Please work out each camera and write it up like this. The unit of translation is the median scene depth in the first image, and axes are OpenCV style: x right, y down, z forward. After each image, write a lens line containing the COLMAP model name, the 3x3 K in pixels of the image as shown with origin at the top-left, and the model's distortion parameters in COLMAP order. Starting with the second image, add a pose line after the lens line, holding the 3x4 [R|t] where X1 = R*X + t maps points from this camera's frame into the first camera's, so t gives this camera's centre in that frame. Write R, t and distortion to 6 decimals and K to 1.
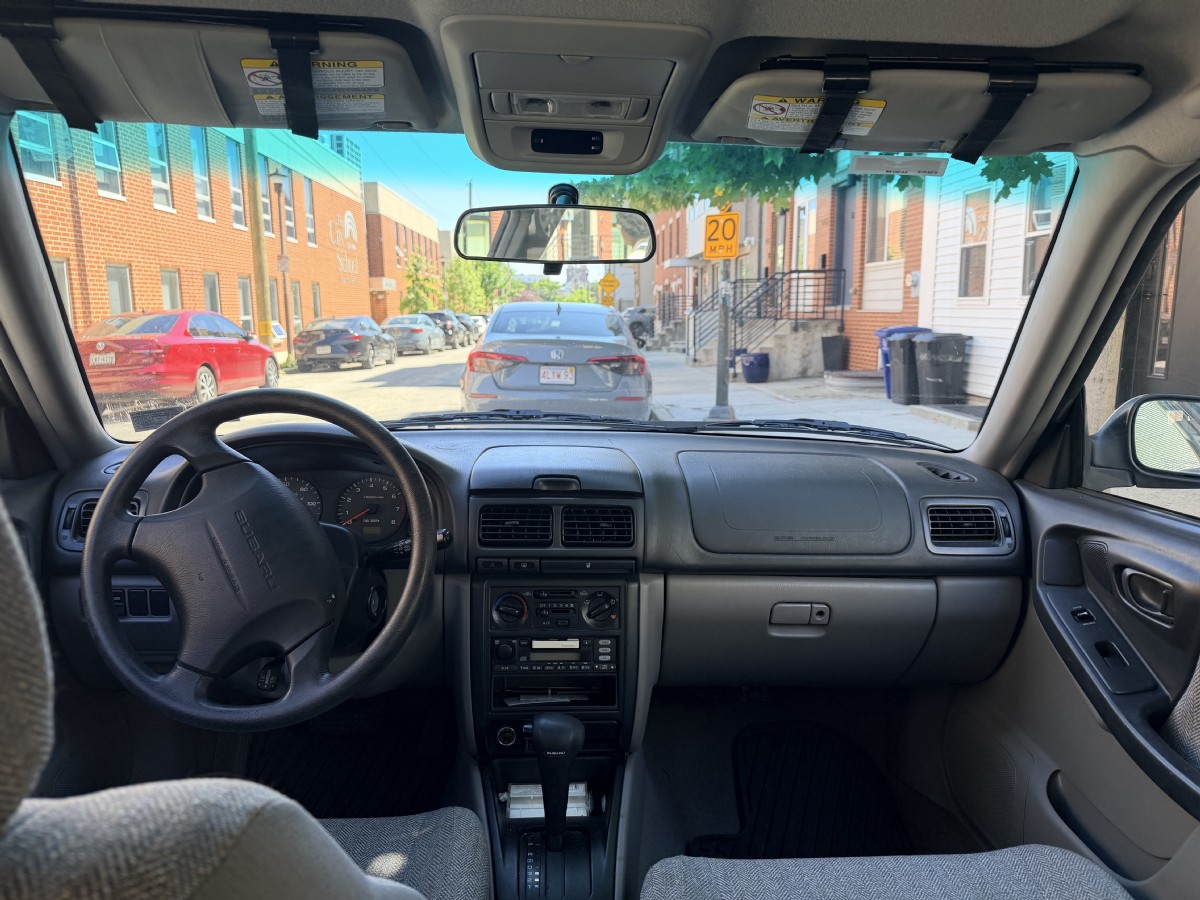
lens RADIAL K [[841.3, 0, 605.5], [0, 841.3, 455.0], [0, 0, 1]] dist [0.051458, -0.073493]
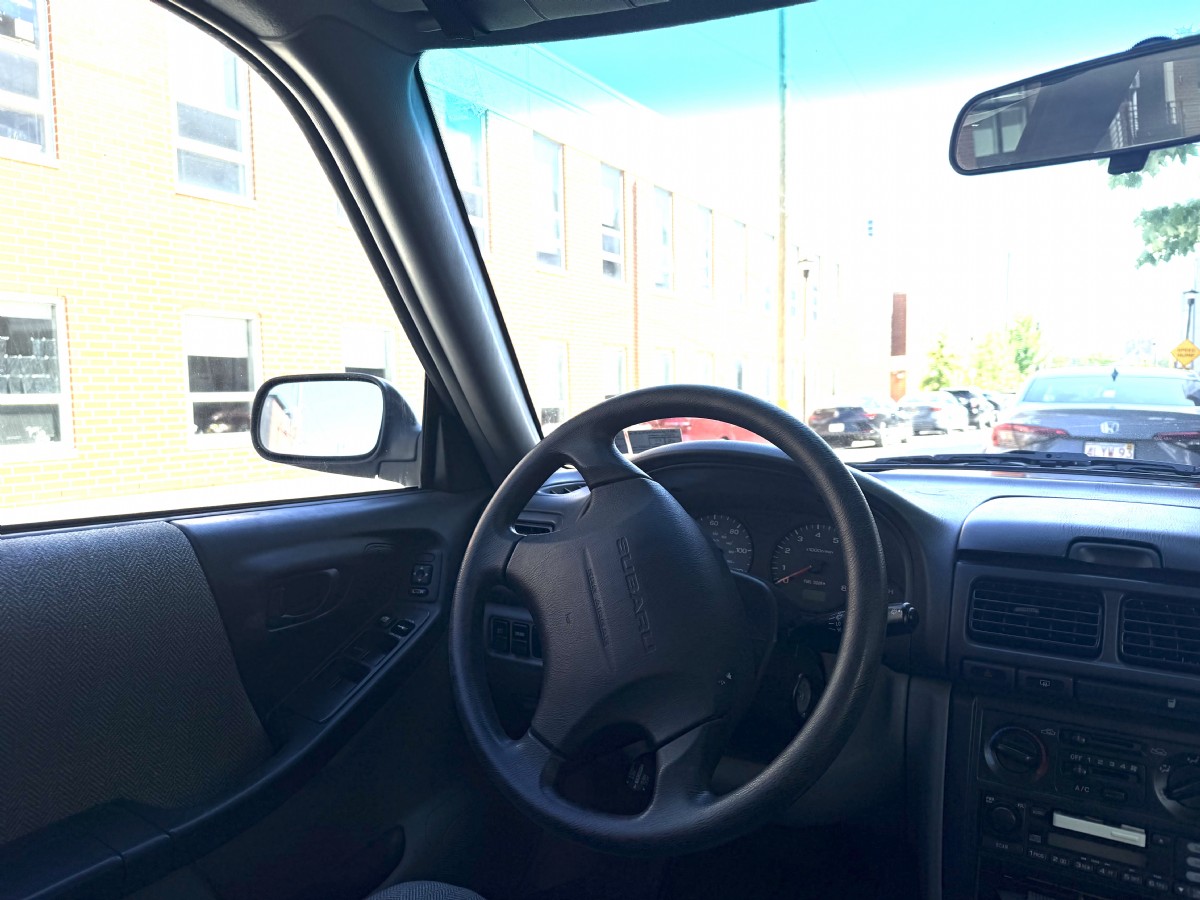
lens RADIAL K [[841.3, 0, 605.5], [0, 841.3, 455.0], [0, 0, 1]] dist [0.051458, -0.073493]
pose [[0.829697, 0.033192, -0.557227, -0.023848], [-0.086744, 0.993771, -0.069965, 0.037643], [0.551434, 0.106386, 0.827407, 0.300075]]
